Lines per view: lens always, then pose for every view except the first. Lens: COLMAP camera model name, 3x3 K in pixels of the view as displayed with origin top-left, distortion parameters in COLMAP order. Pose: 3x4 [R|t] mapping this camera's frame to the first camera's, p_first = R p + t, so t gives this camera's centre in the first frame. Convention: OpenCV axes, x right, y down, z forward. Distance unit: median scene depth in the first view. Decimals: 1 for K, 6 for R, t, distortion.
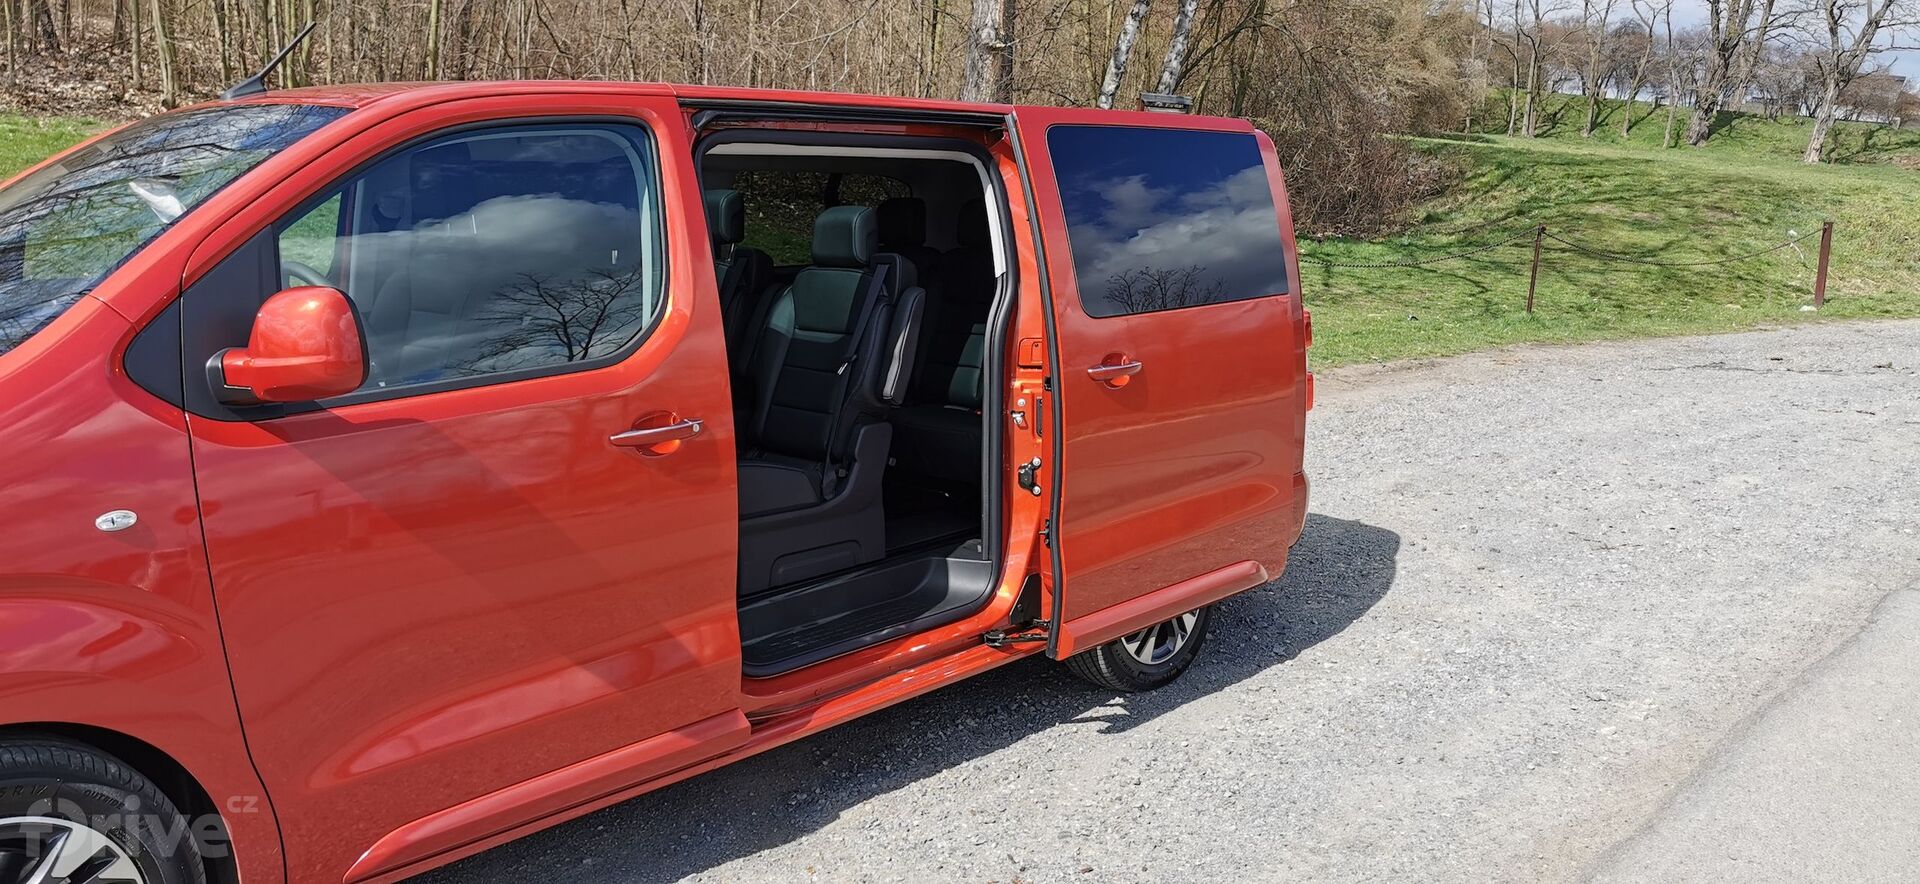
lens RADIAL K [[1508.7, 0, 967.0], [0, 1508.7, 456.7], [0, 0, 1]] dist [0.047568, -0.053806]
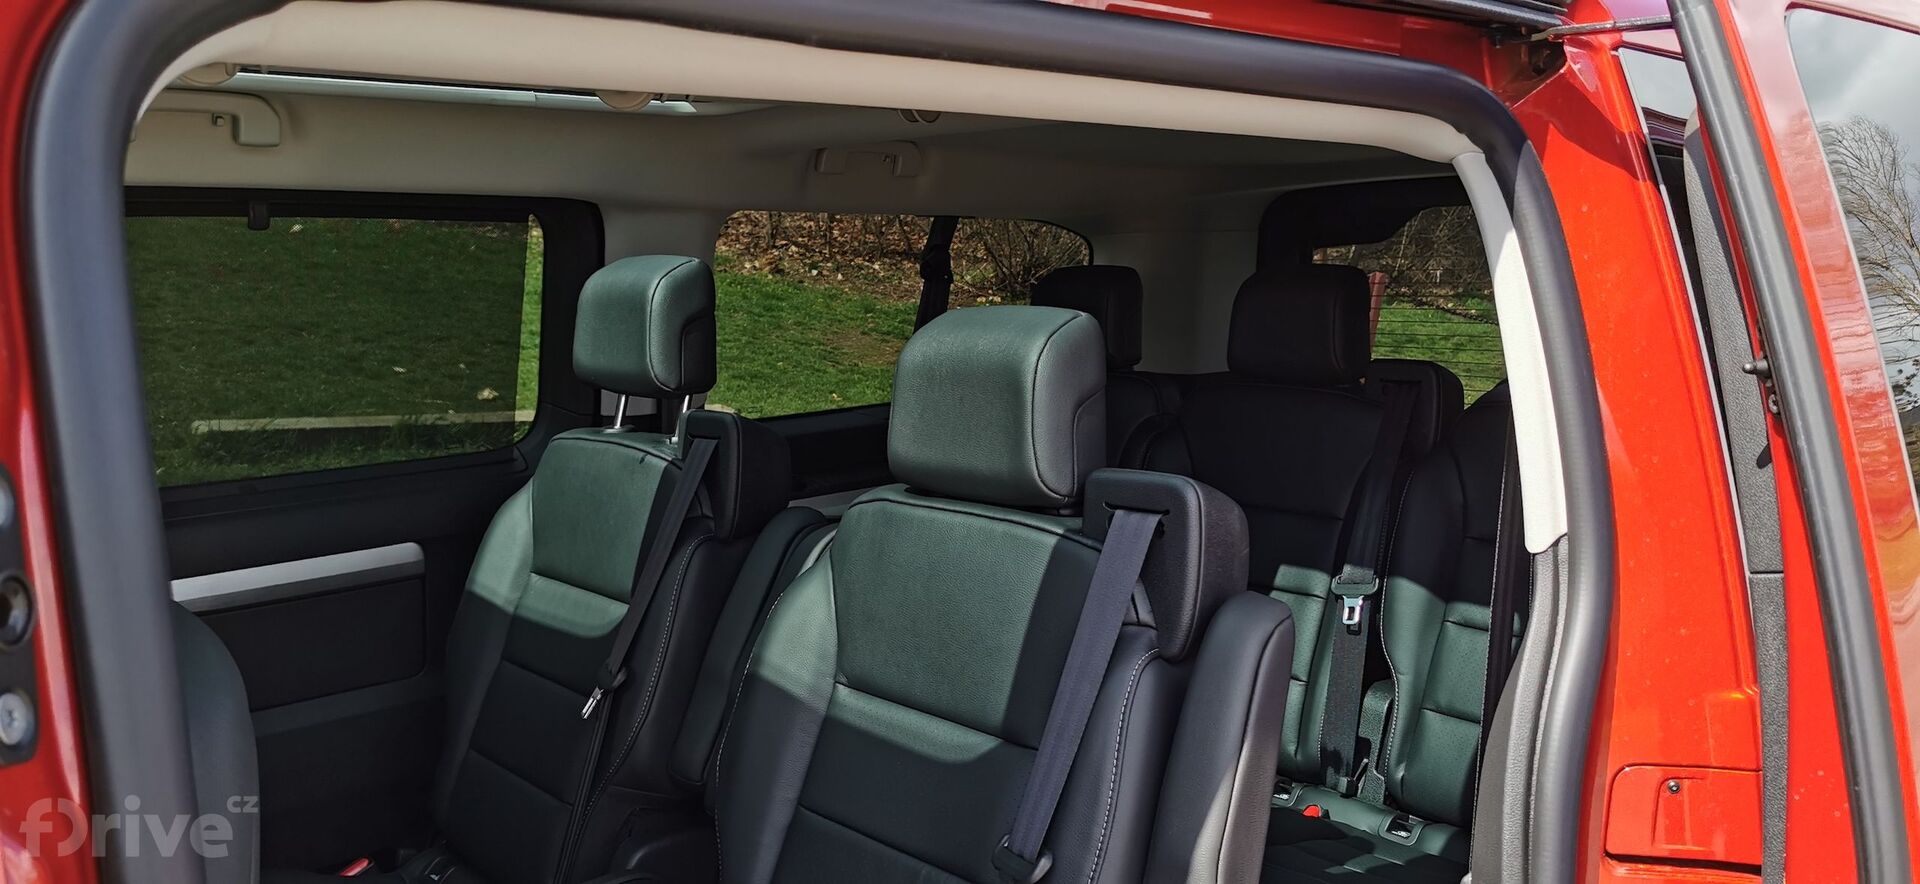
lens RADIAL K [[1508.7, 0, 957.6], [0, 1508.7, 428.6], [0, 0, 1]] dist [0.047568, -0.053806]
pose [[0.997968, -0.003005, -0.063648, -0.057860], [-0.000383, 0.998587, -0.053140, -0.104310], [0.063718, 0.053056, 0.996557, 0.580305]]
